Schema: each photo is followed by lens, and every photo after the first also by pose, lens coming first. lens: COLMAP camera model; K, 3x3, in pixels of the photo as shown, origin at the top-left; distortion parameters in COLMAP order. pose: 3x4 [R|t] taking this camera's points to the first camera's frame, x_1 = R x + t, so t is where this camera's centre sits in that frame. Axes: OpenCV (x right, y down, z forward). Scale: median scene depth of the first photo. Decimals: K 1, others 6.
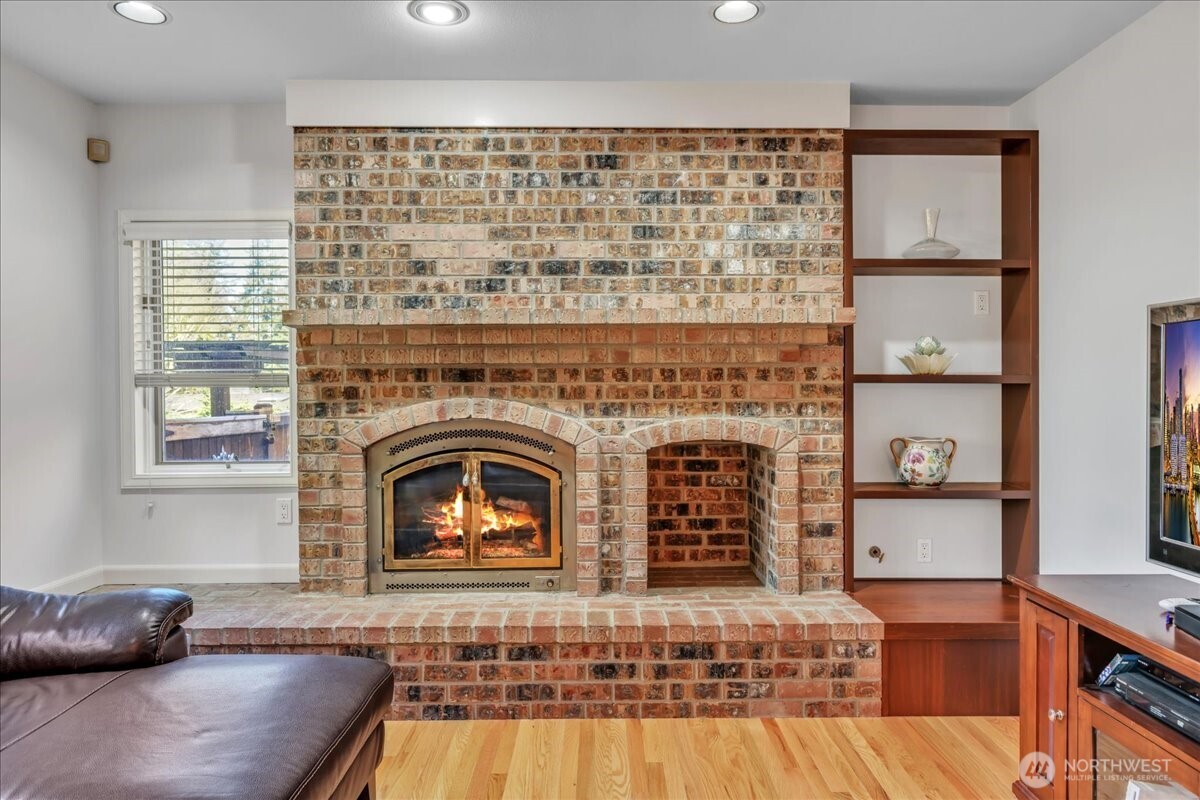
lens RADIAL K [[733.5, 0, 589.8], [0, 733.5, 396.7], [0, 0, 1]] dist [0.001449, 0.000247]
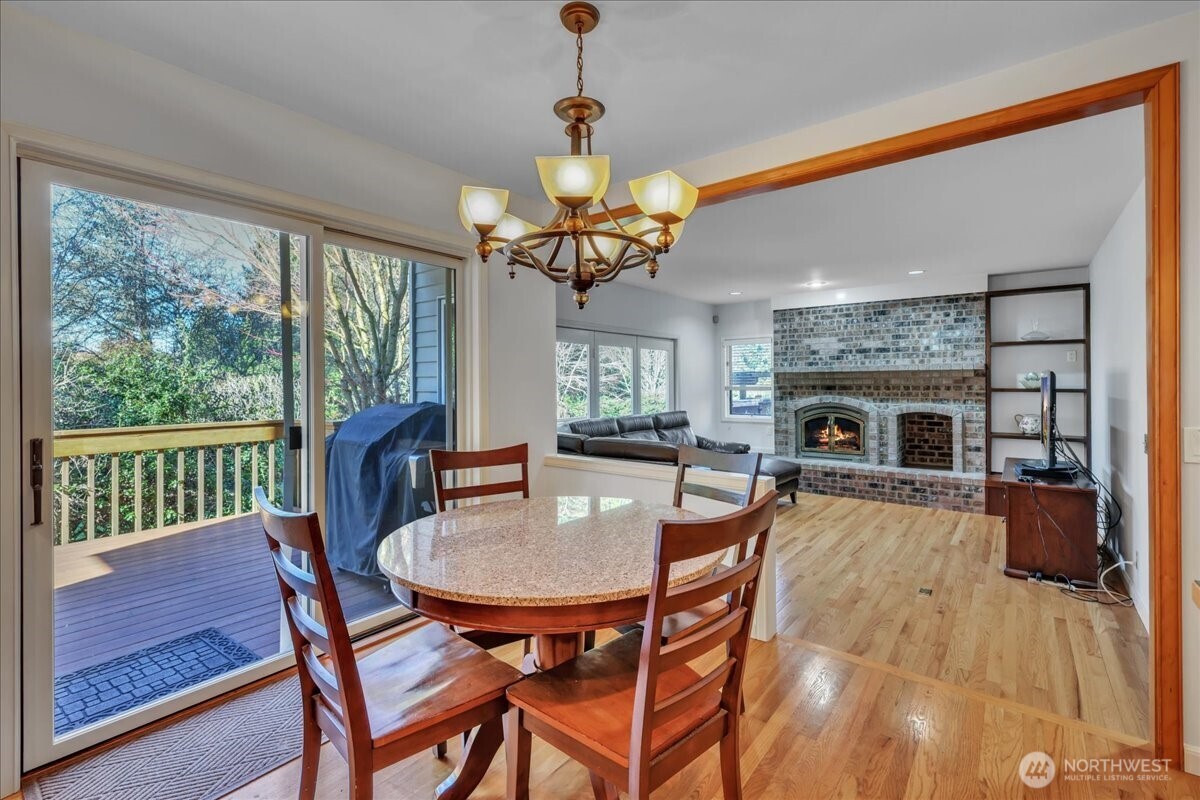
lens RADIAL K [[522.7, 0, 614.1], [0, 522.7, 383.1], [0, 0, 1]] dist [0.001464, 0.001179]
pose [[0.798297, 0.000612, -0.602264, 0.414575], [-0.002859, 0.999992, -0.002773, -0.040341], [0.602257, 0.003935, 0.798292, -1.233107]]
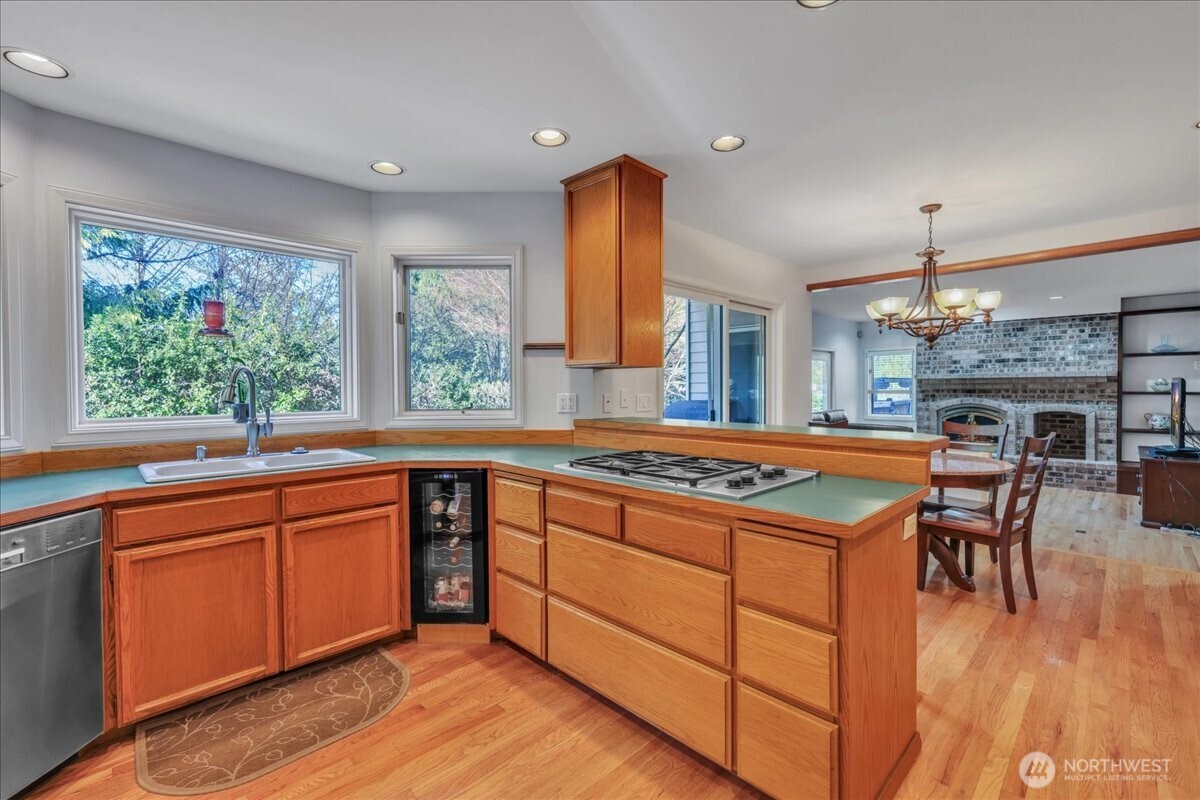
lens RADIAL K [[522.7, 0, 603.4], [0, 522.7, 396.3], [0, 0, 1]] dist [0.001464, 0.001179]
pose [[0.714462, 0.011973, -0.699572, 0.346799], [-0.003998, 0.999907, 0.013029, -0.031263], [0.699663, -0.006512, 0.714443, -2.111232]]
